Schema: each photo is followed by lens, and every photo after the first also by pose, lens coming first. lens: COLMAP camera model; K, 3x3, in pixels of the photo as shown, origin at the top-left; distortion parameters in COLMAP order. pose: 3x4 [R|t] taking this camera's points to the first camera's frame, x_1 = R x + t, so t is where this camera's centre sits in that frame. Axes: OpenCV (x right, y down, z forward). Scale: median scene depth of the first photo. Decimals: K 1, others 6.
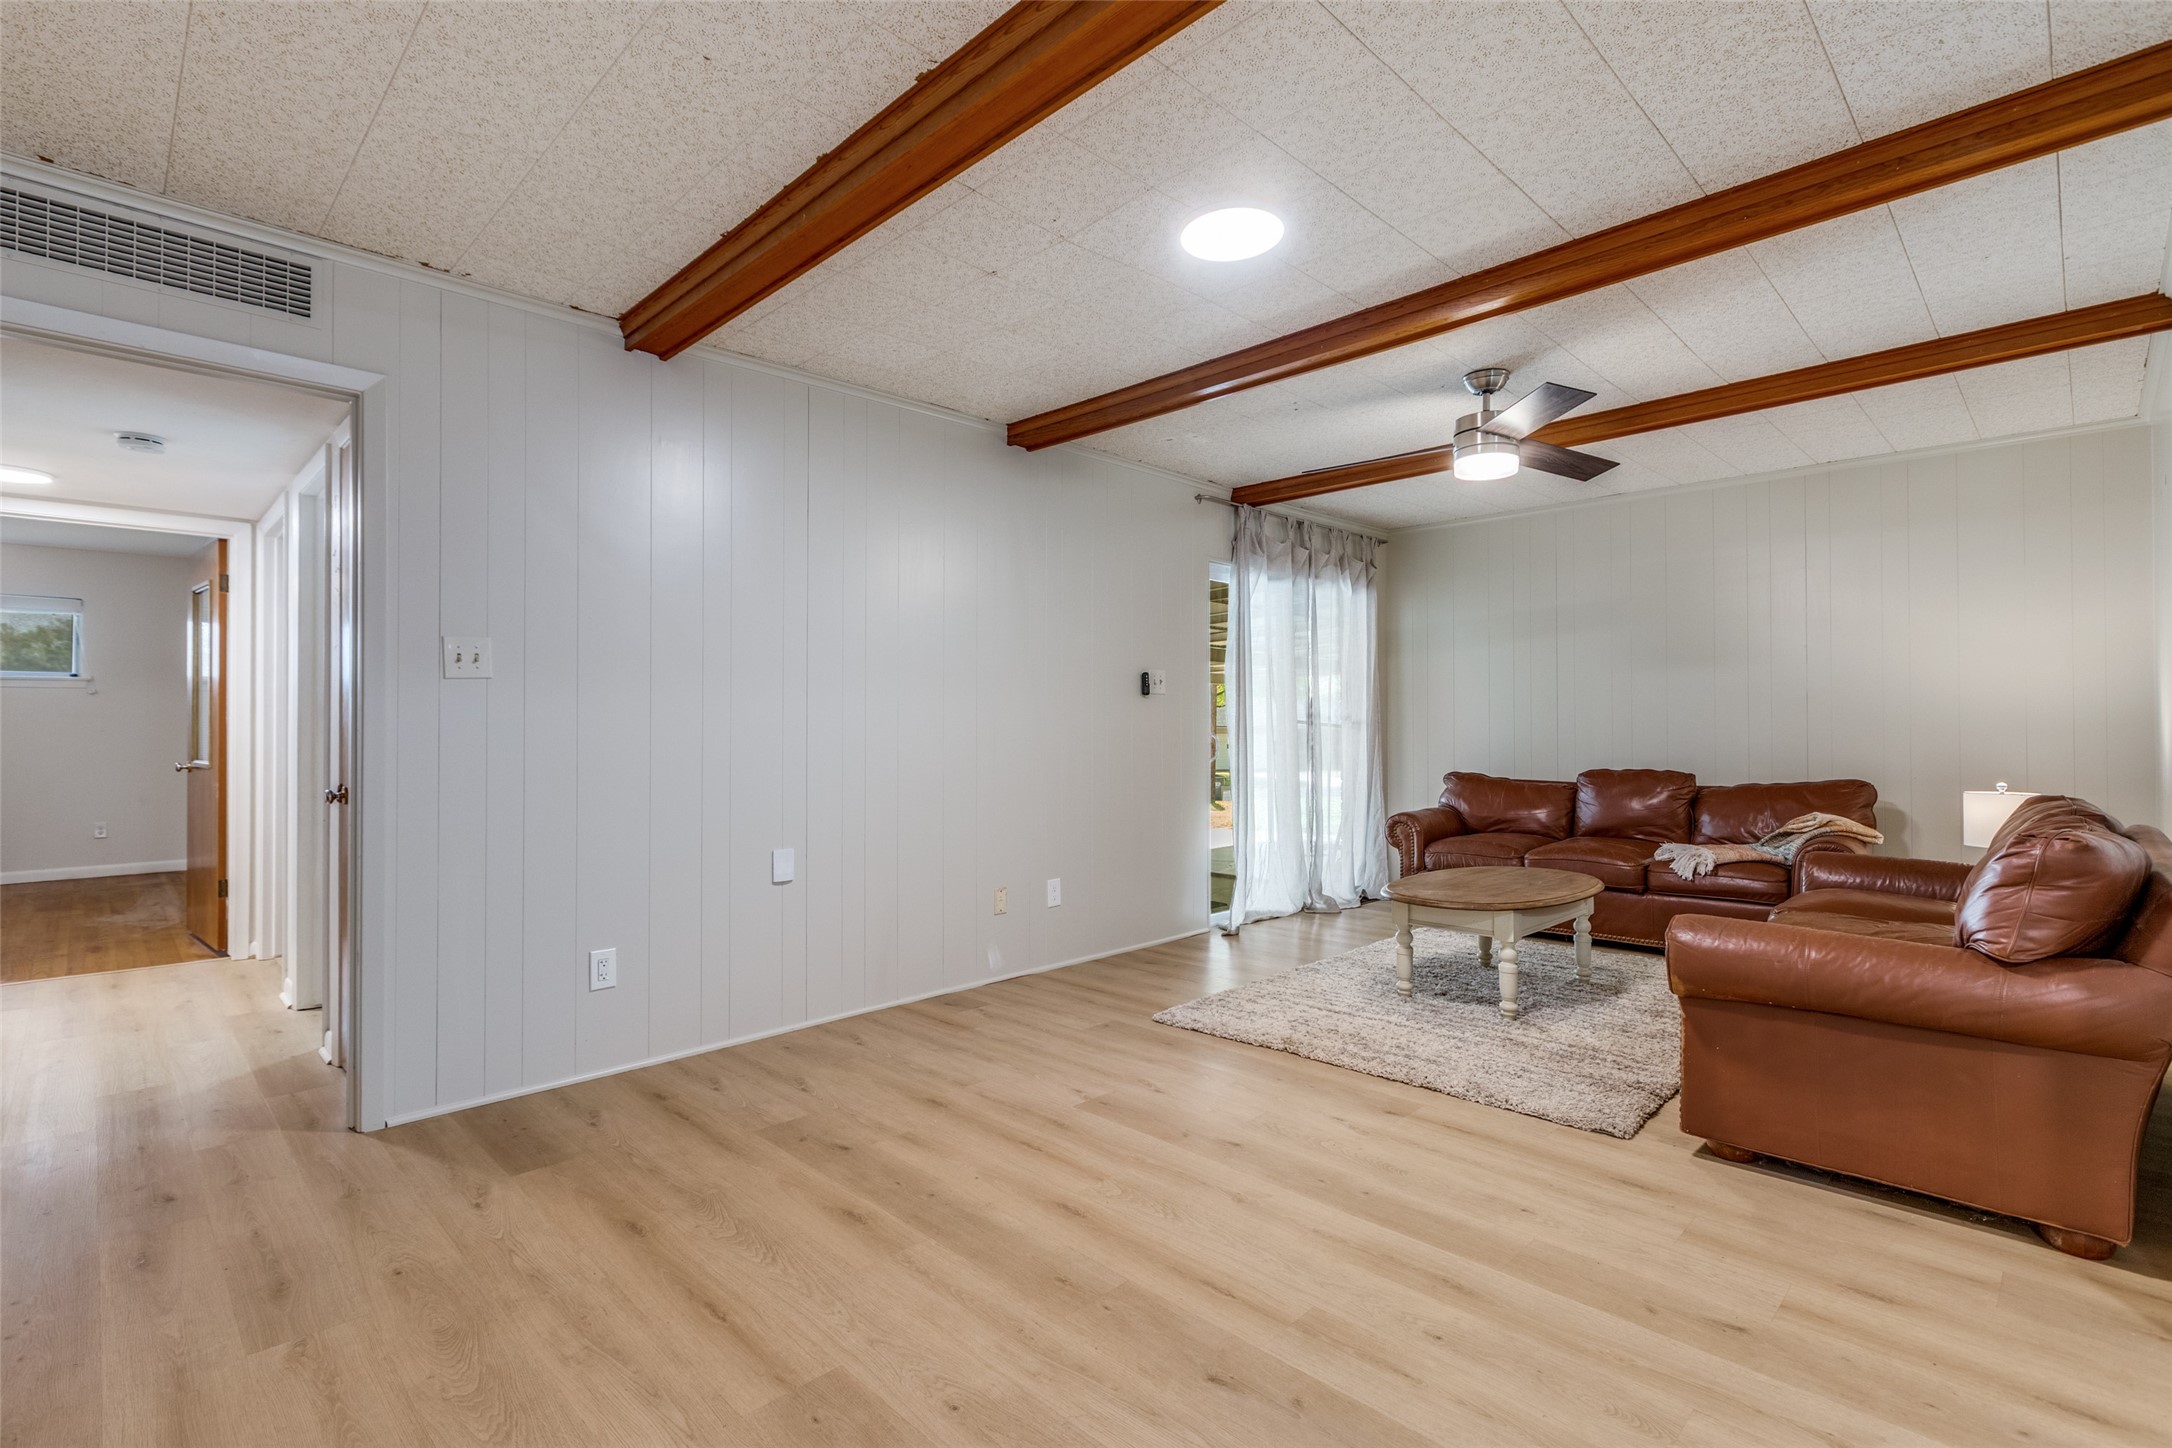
lens RADIAL K [[1000.7, 0, 1077.5], [0, 1000.7, 722.8], [0, 0, 1]] dist [-0.000331, -0.000315]
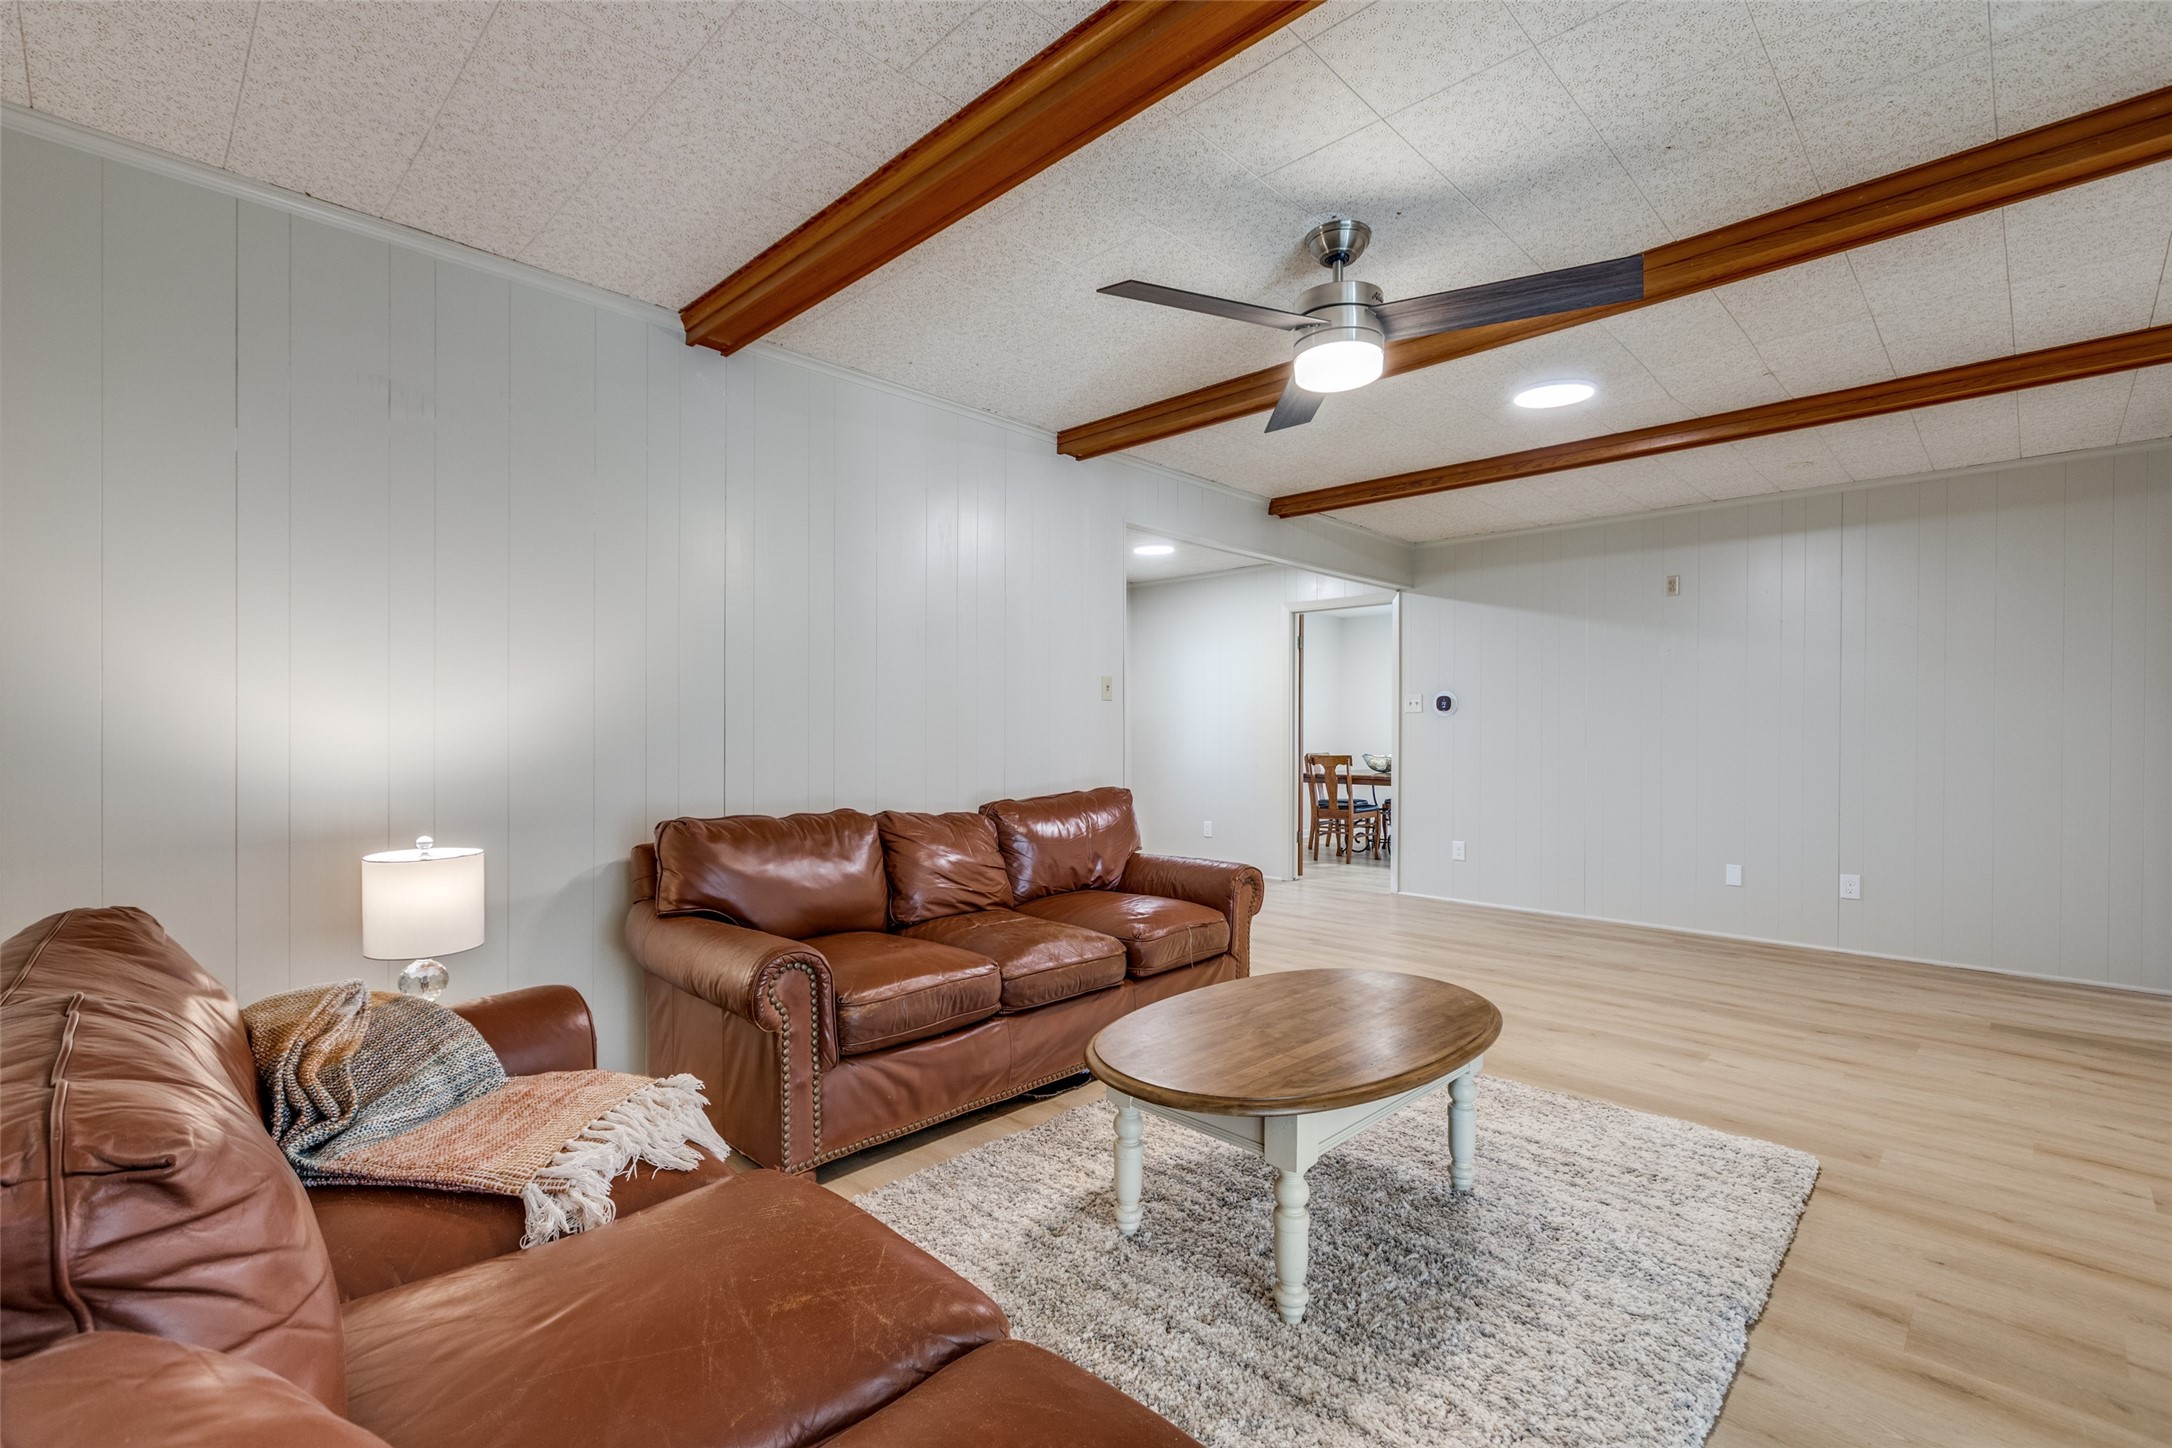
lens RADIAL K [[987.0, 0, 1086.0], [0, 987.0, 724.0], [0, 0, 1]] dist [0.001609, 0.000353]
pose [[-0.999779, -0.002346, -0.020903, 0.648672], [-0.002135, 0.999946, -0.010145, 0.000604], [0.020925, -0.010098, -0.999730, 1.828998]]
